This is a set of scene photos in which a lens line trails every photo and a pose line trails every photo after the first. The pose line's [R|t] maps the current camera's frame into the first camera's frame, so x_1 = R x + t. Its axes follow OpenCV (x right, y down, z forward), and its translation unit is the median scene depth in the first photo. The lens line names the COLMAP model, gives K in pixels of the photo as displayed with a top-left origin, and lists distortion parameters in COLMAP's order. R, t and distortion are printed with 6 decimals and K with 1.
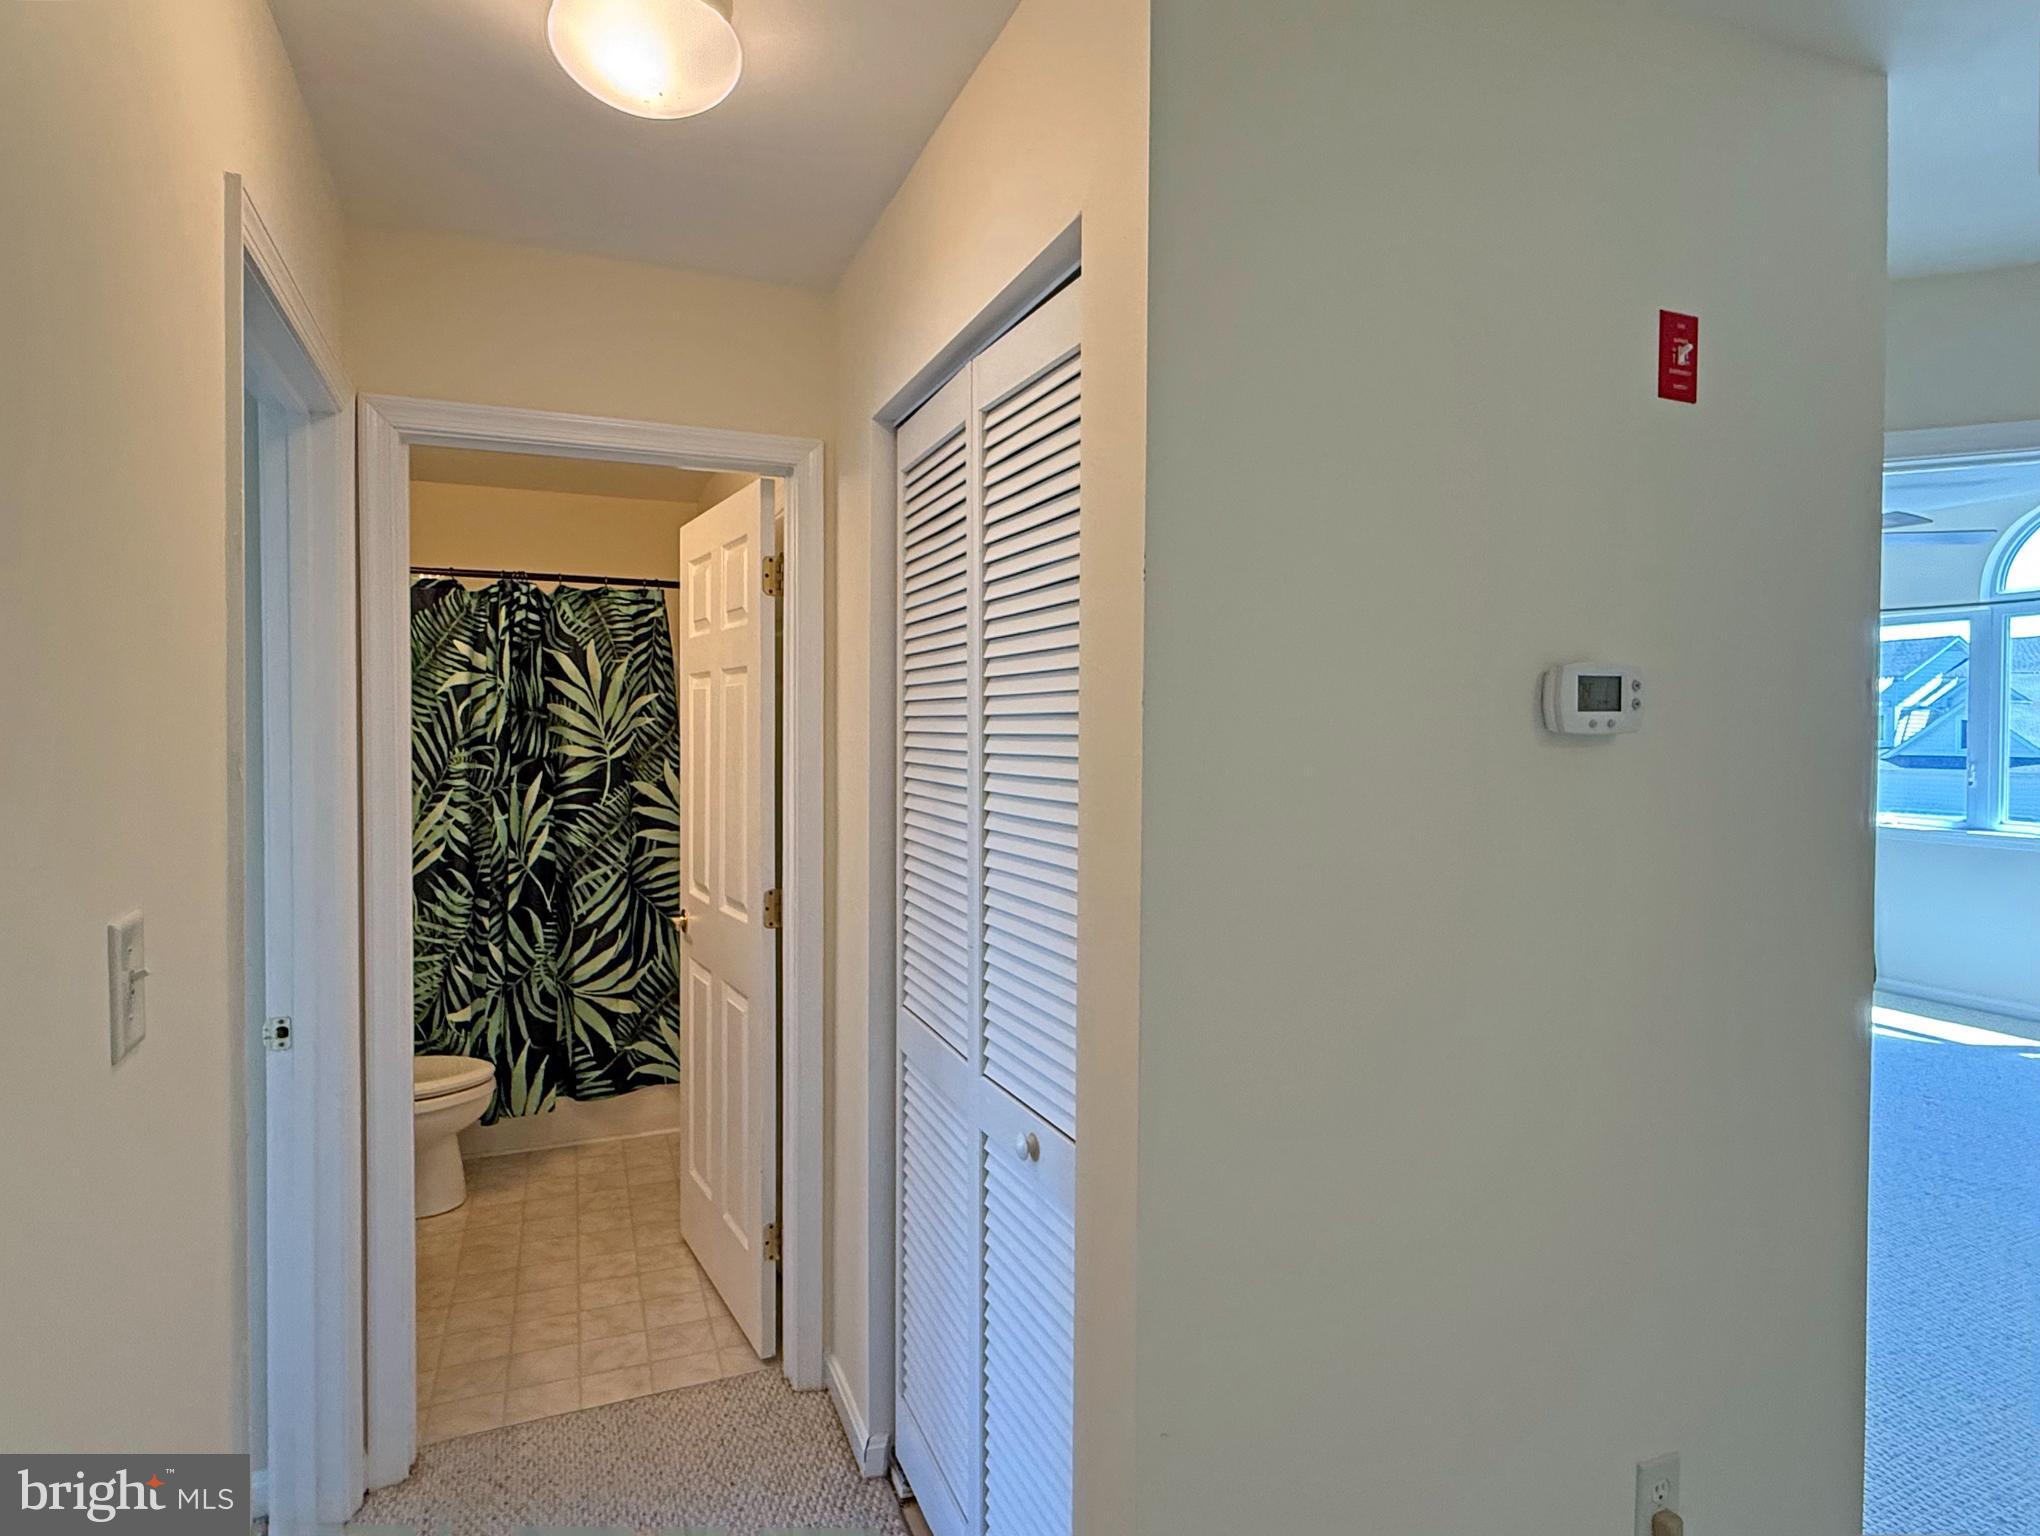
lens RADIAL K [[1068.1, 0, 1016.2], [0, 1068.1, 756.6], [0, 0, 1]] dist [-0.000479, 0.000438]
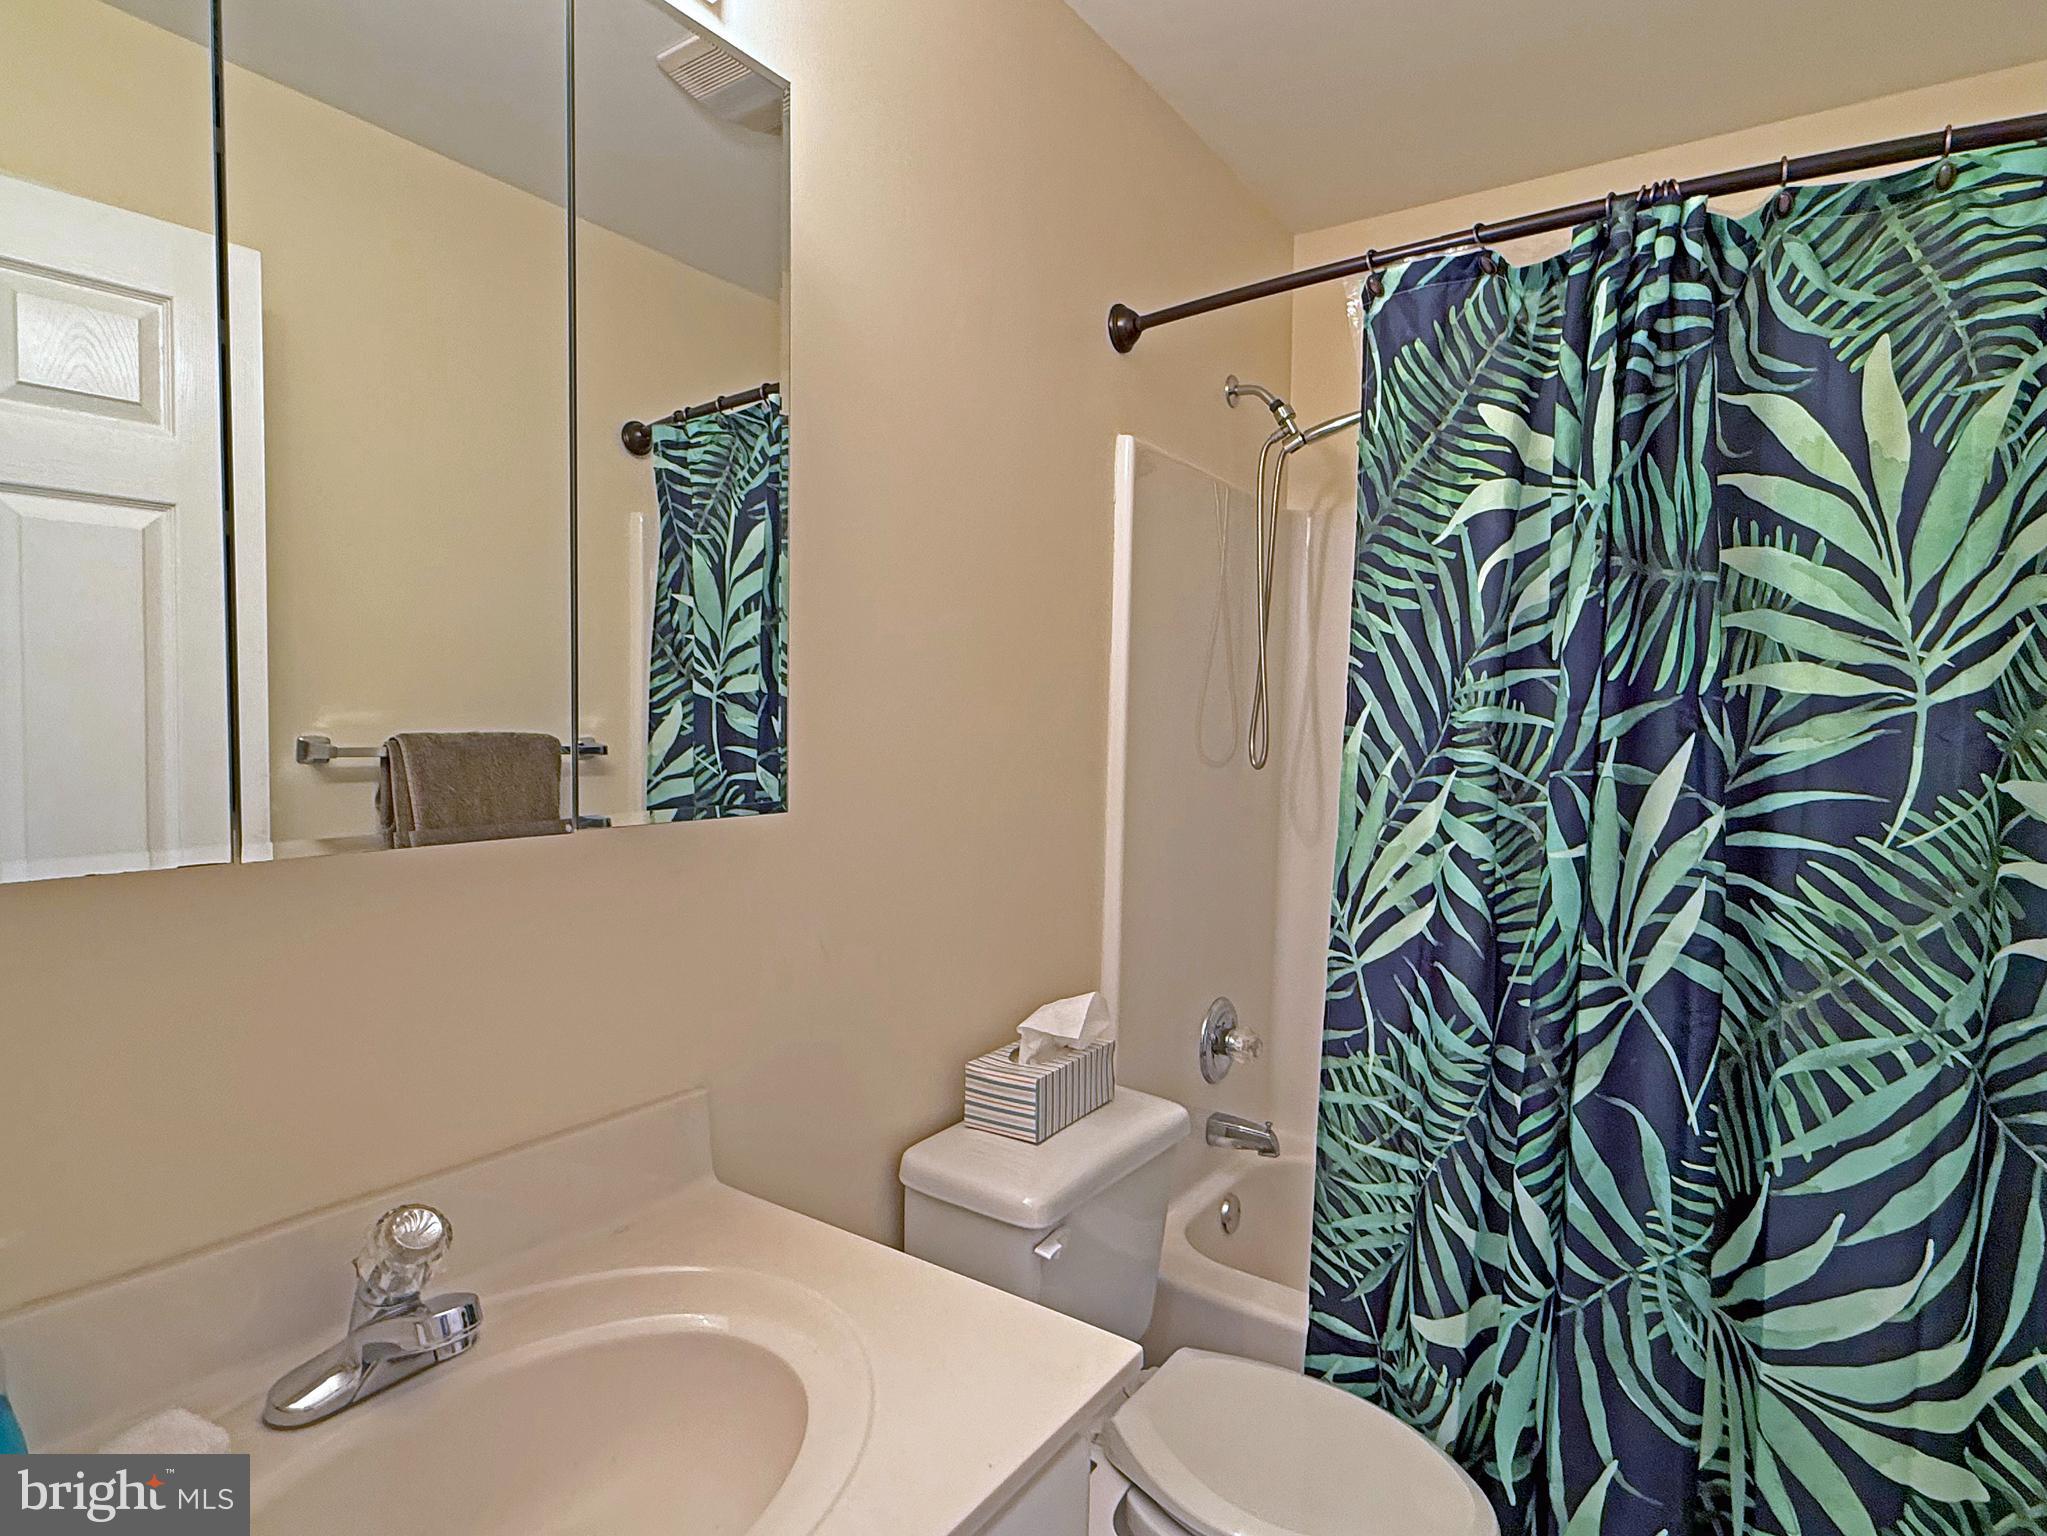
lens RADIAL K [[1071.8, 0, 1020.0], [0, 1071.8, 770.7], [0, 0, 1]] dist [-0.000479, 0.000438]
pose [[0.522191, 0.045463, -0.851616, -0.259317], [-0.038119, 0.998824, 0.029947, 0.023765], [0.851976, 0.016825, 0.523311, 0.628196]]
